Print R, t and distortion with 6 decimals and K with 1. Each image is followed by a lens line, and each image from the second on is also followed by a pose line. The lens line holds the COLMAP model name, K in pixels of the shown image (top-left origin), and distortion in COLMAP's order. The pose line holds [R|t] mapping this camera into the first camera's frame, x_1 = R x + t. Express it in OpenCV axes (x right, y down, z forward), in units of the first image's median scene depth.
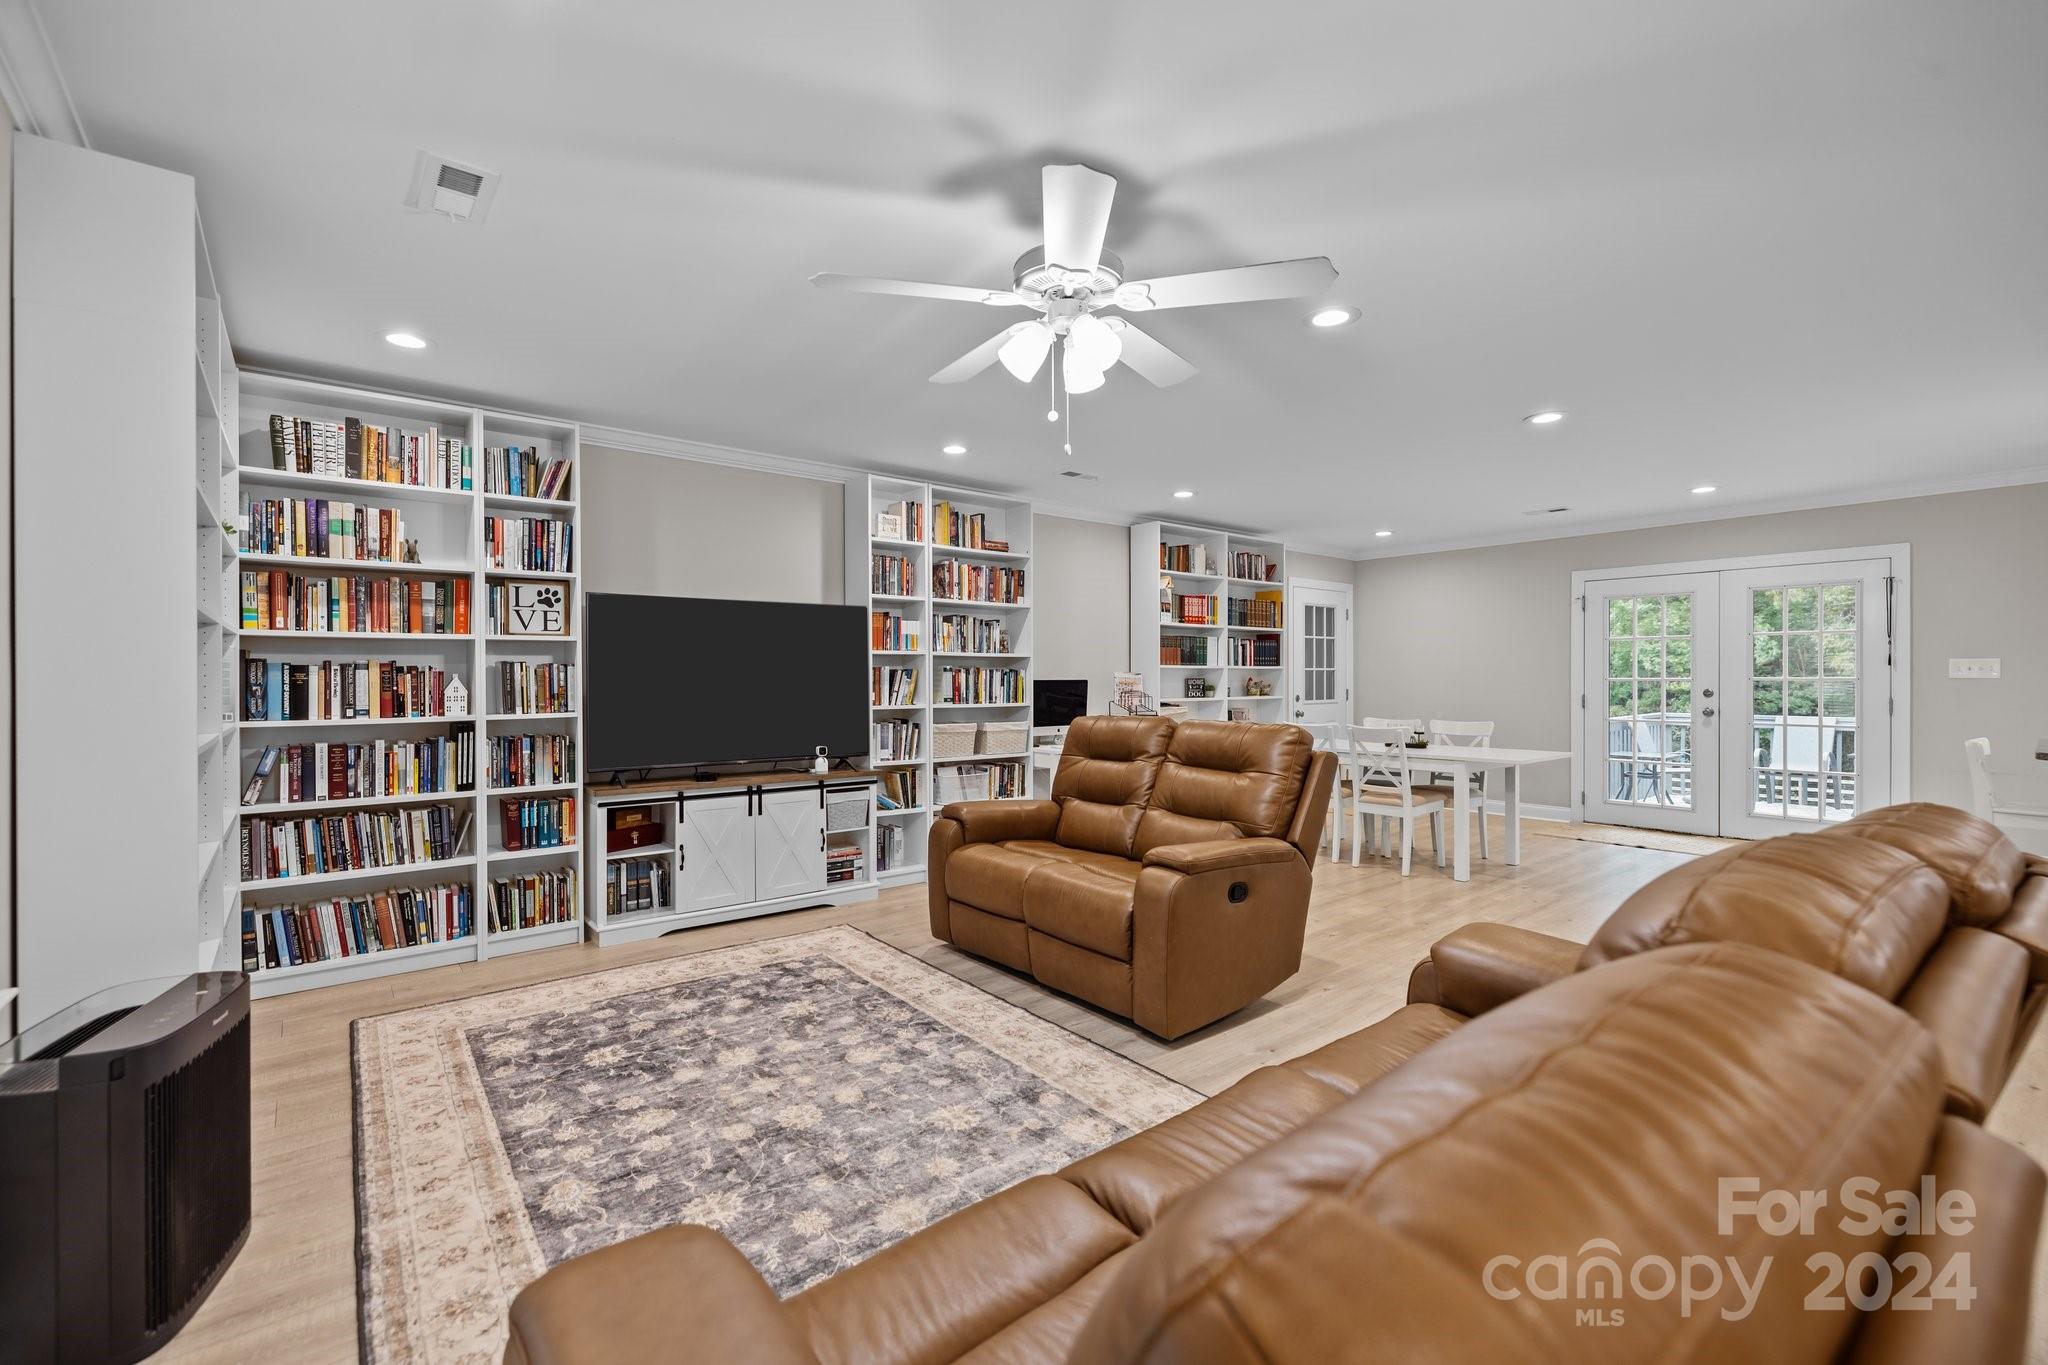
lens RADIAL K [[874.7, 0, 1008.9], [0, 874.7, 685.4], [0, 0, 1]] dist [-0.002232, -0.000240]
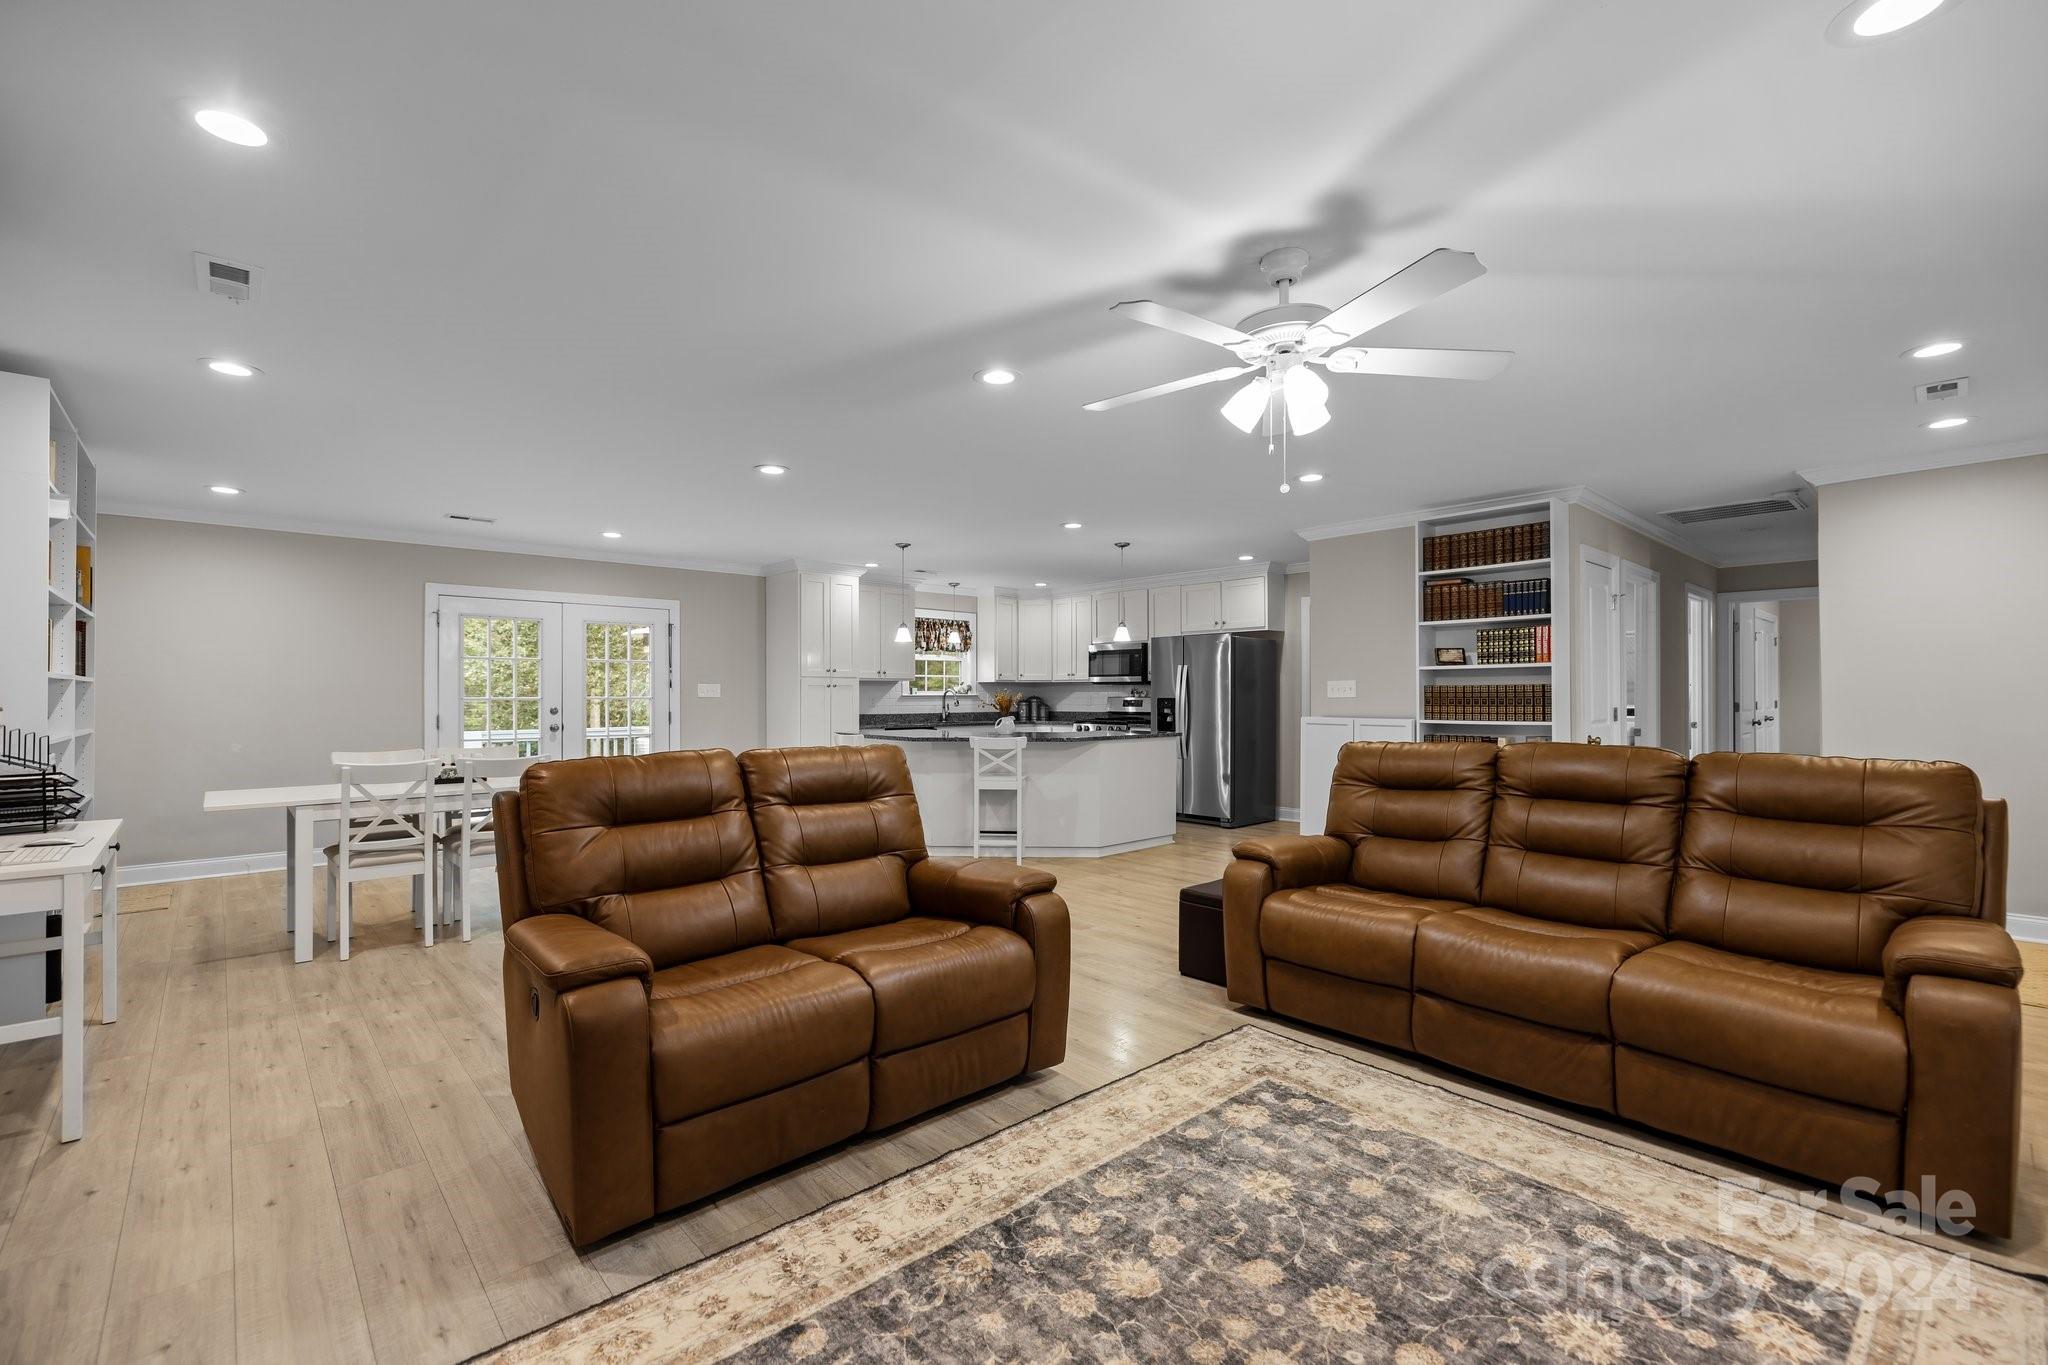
lens RADIAL K [[874.7, 0, 1008.9], [0, 874.7, 685.4], [0, 0, 1]] dist [-0.002232, -0.000240]
pose [[-0.060358, 0.013538, 0.998085, -0.337788], [0.009302, 0.999872, -0.013000, -0.003438], [-0.998133, 0.008499, -0.060476, 0.469080]]
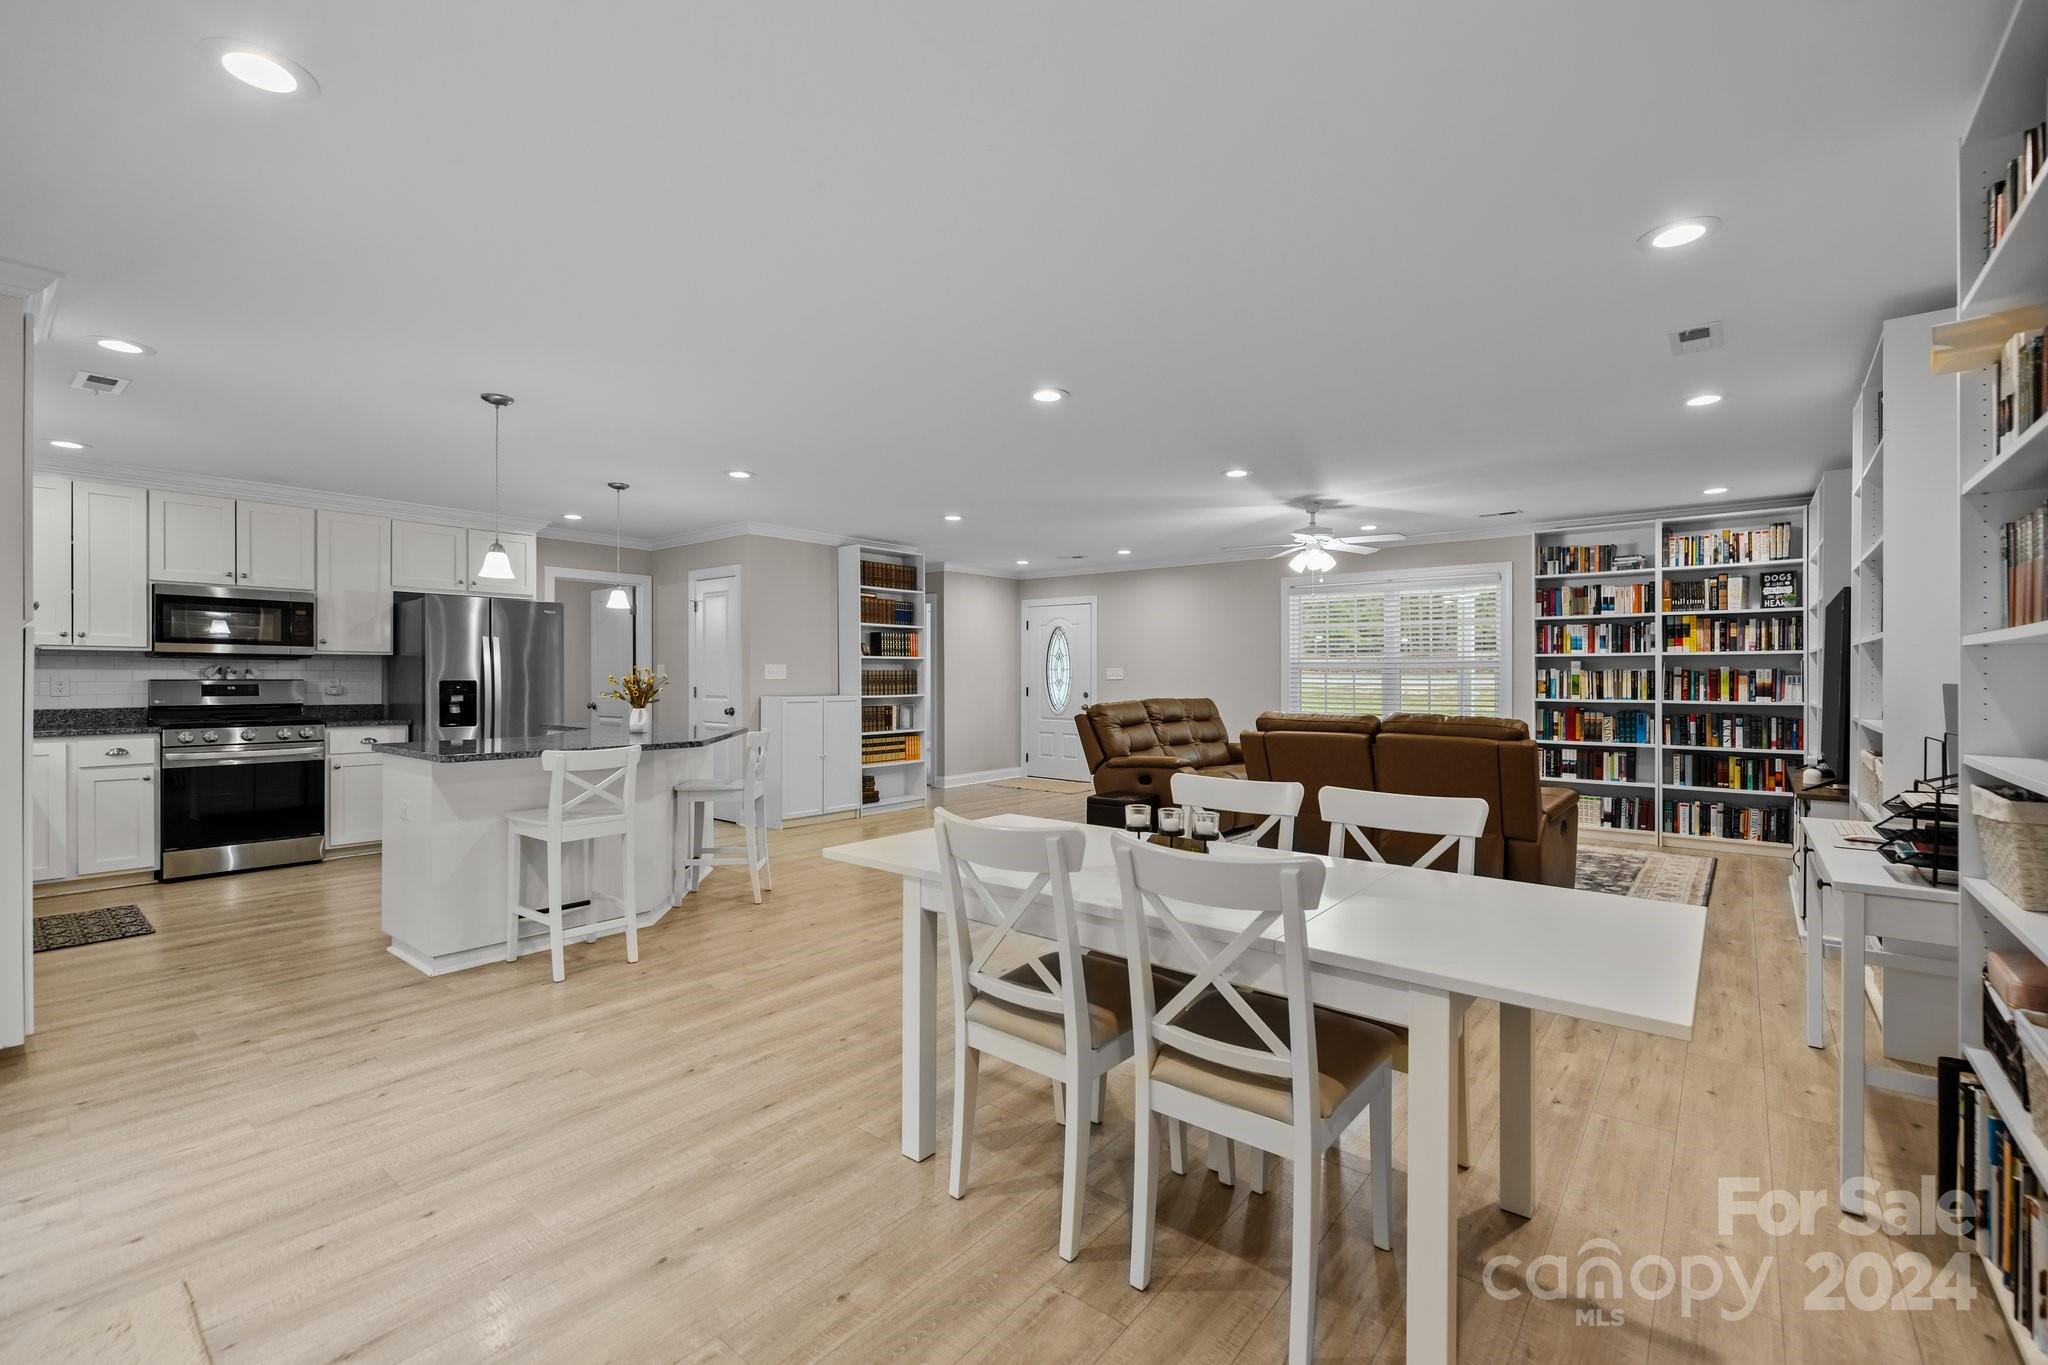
lens RADIAL K [[868.4, 0, 1018.9], [0, 868.4, 678.8], [0, 0, 1]] dist [-0.001000, -0.000214]
pose [[-0.977403, 0.001860, -0.211378, 0.515844], [-0.000208, 0.999952, 0.009764, -0.010432], [0.211386, 0.009587, -0.977356, 1.163553]]
